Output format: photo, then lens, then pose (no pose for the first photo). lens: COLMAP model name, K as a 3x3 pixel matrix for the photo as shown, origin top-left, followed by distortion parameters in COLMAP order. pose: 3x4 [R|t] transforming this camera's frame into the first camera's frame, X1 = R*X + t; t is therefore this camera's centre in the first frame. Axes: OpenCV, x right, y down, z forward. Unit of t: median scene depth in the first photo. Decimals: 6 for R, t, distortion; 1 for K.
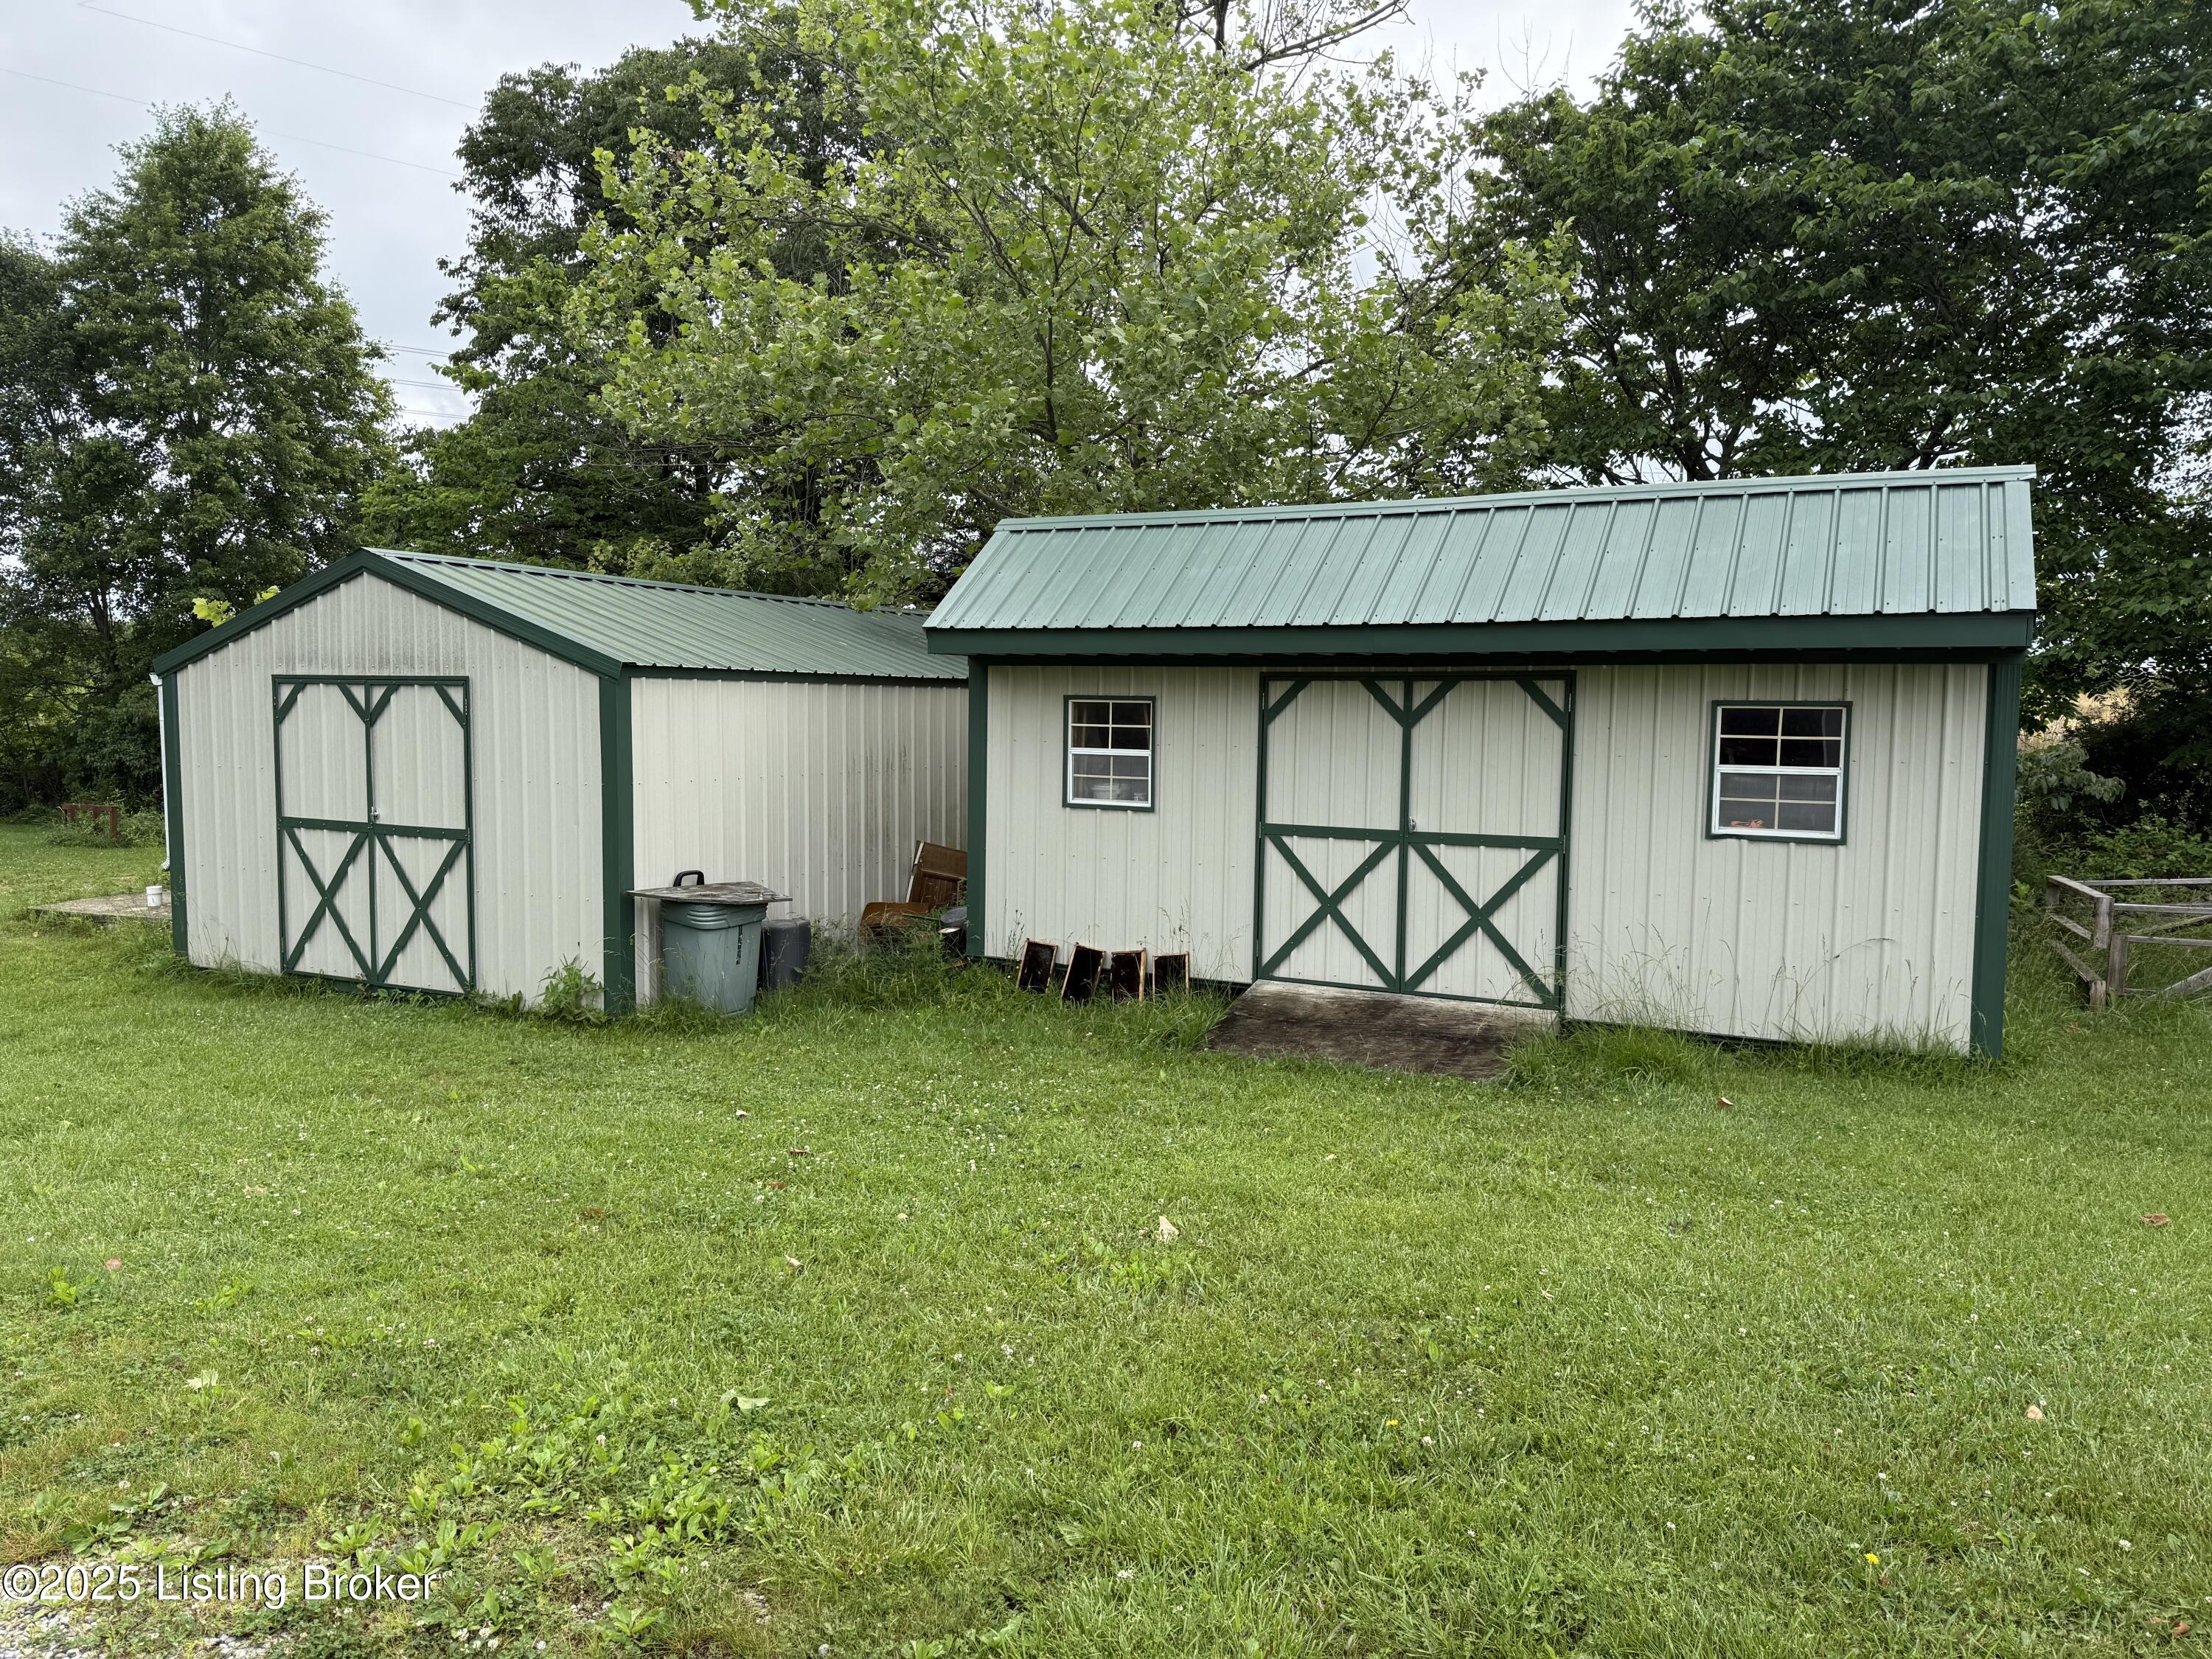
lens RADIAL K [[1548.9, 0, 1106.0], [0, 1548.9, 829.5], [0, 0, 1]] dist [-0.002392, -0.005581]
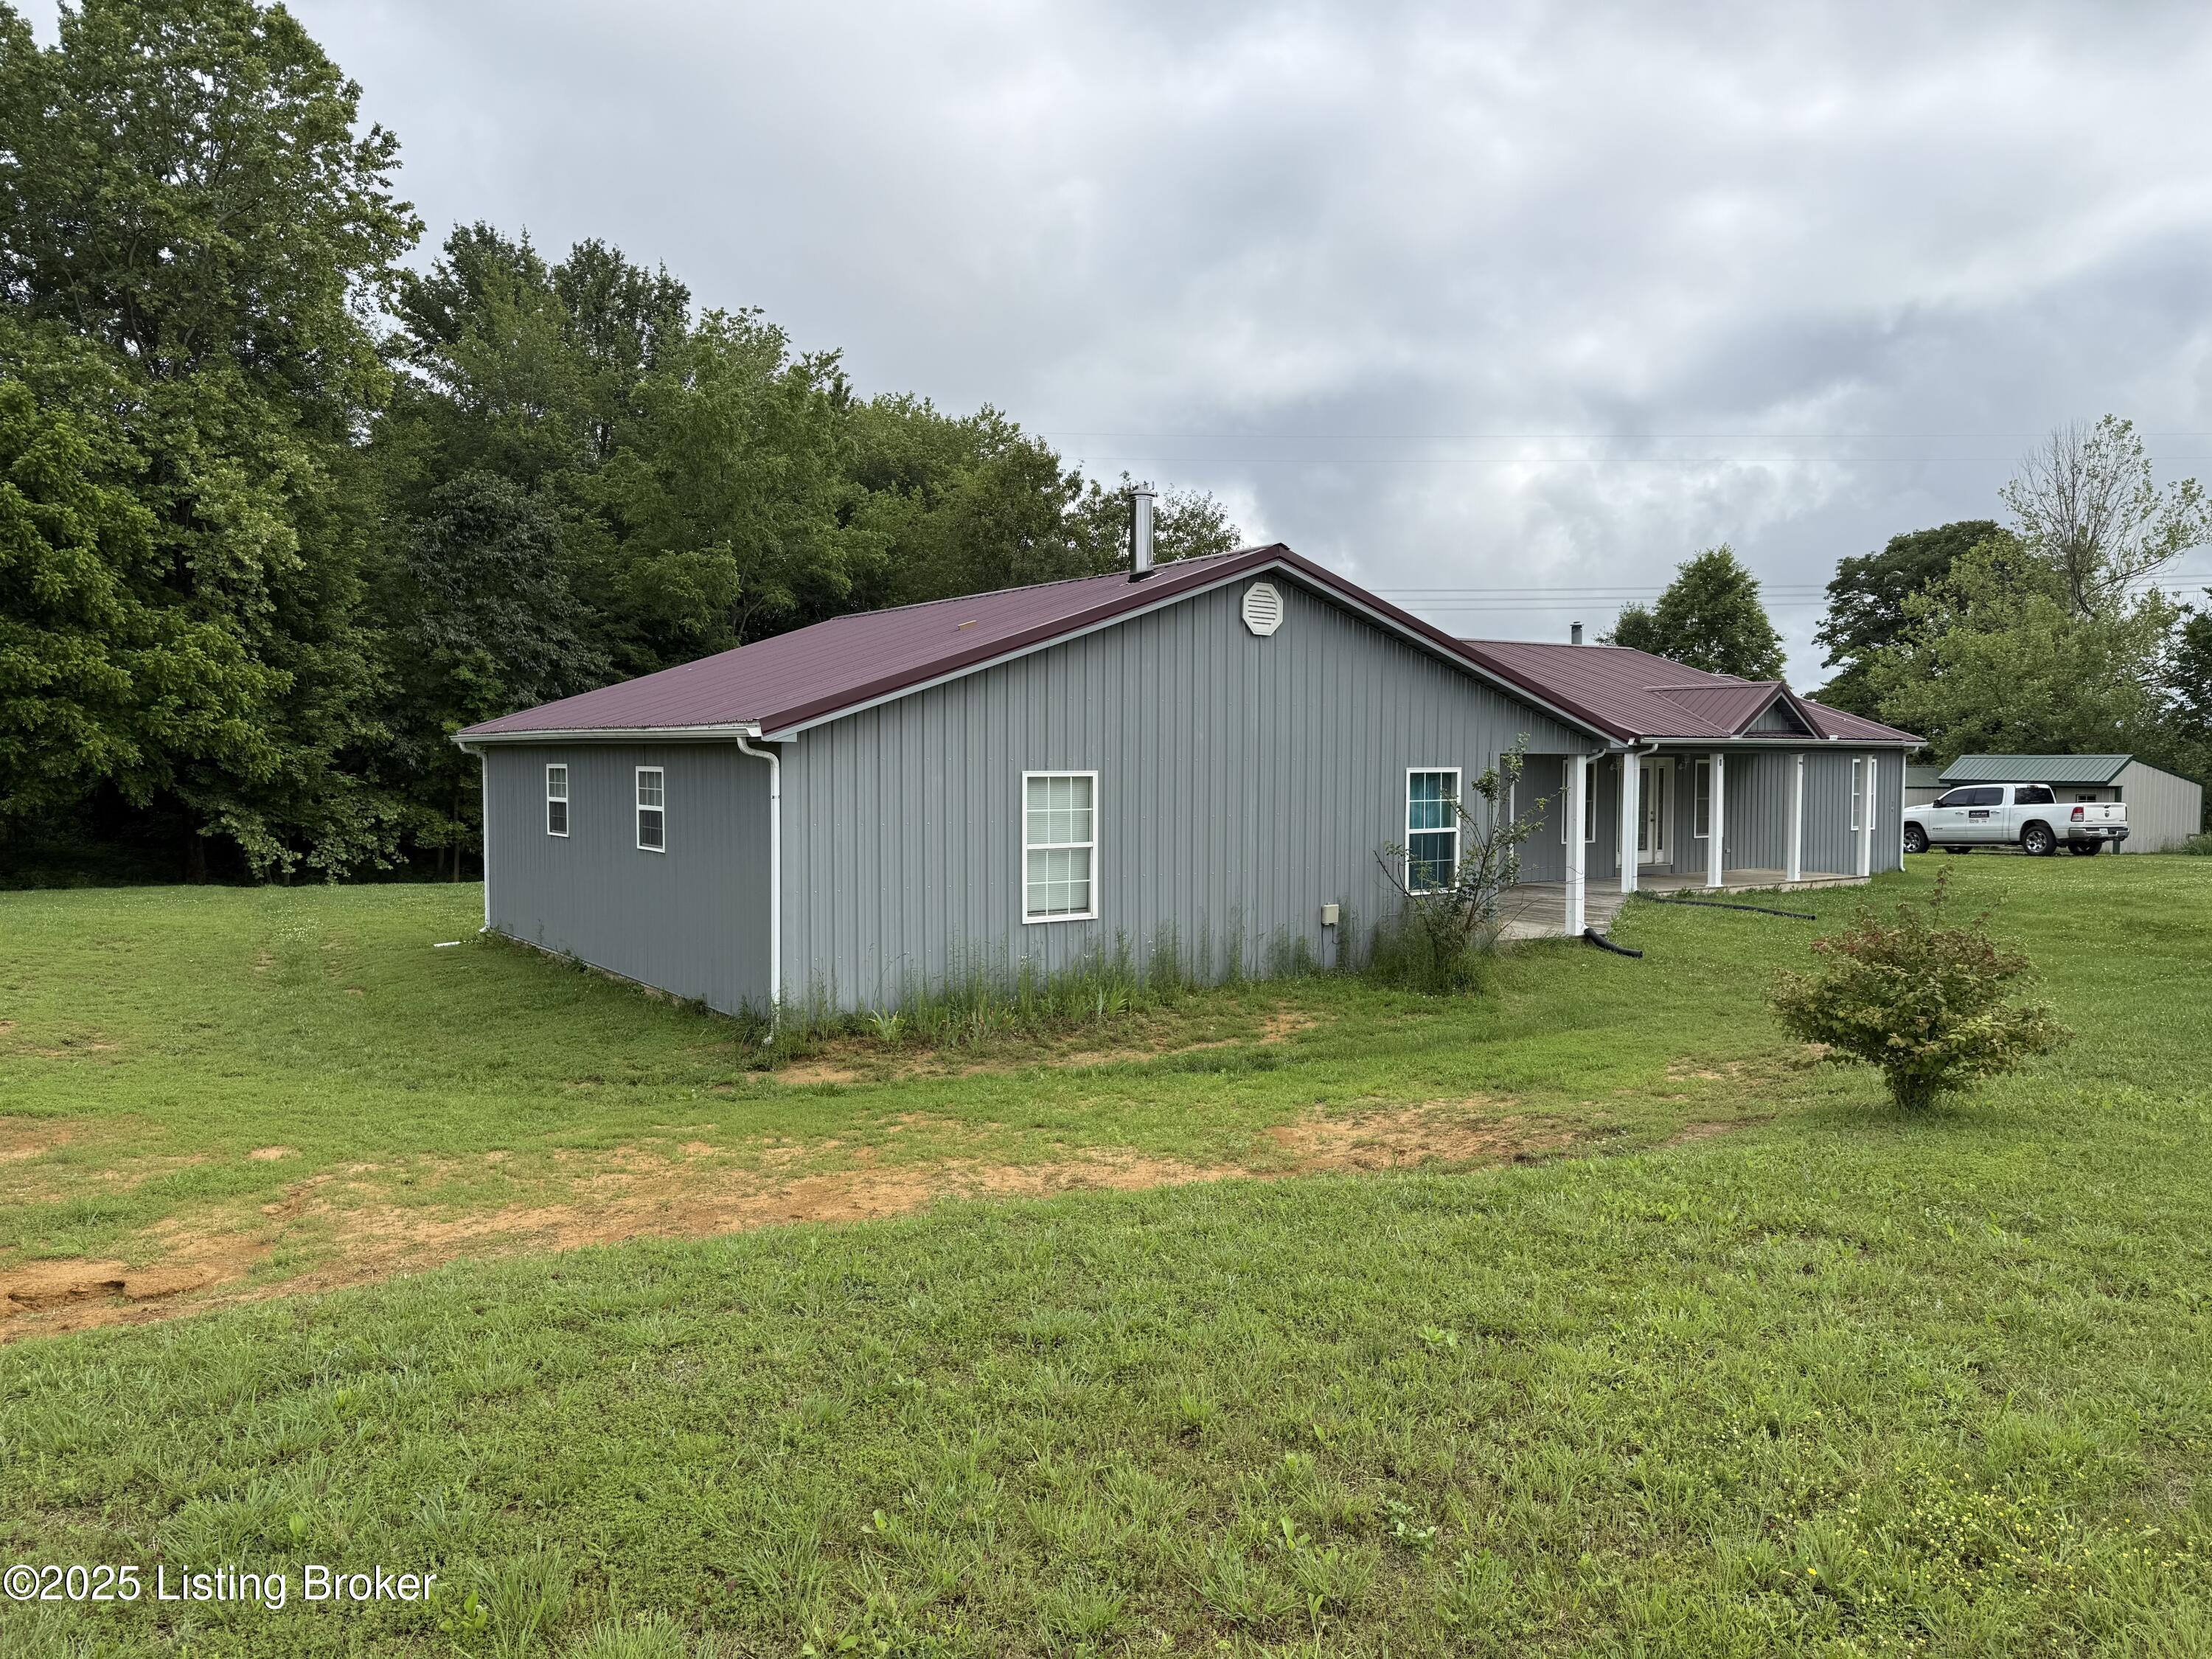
lens RADIAL K [[1548.9, 0, 1106.0], [0, 1548.9, 829.5], [0, 0, 1]] dist [-0.002392, -0.005581]
pose [[0.708487, 0.016219, -0.705538, 0.548328], [-0.048734, 0.998474, -0.025985, 0.103691], [0.704040, 0.052793, 0.708196, -1.616341]]
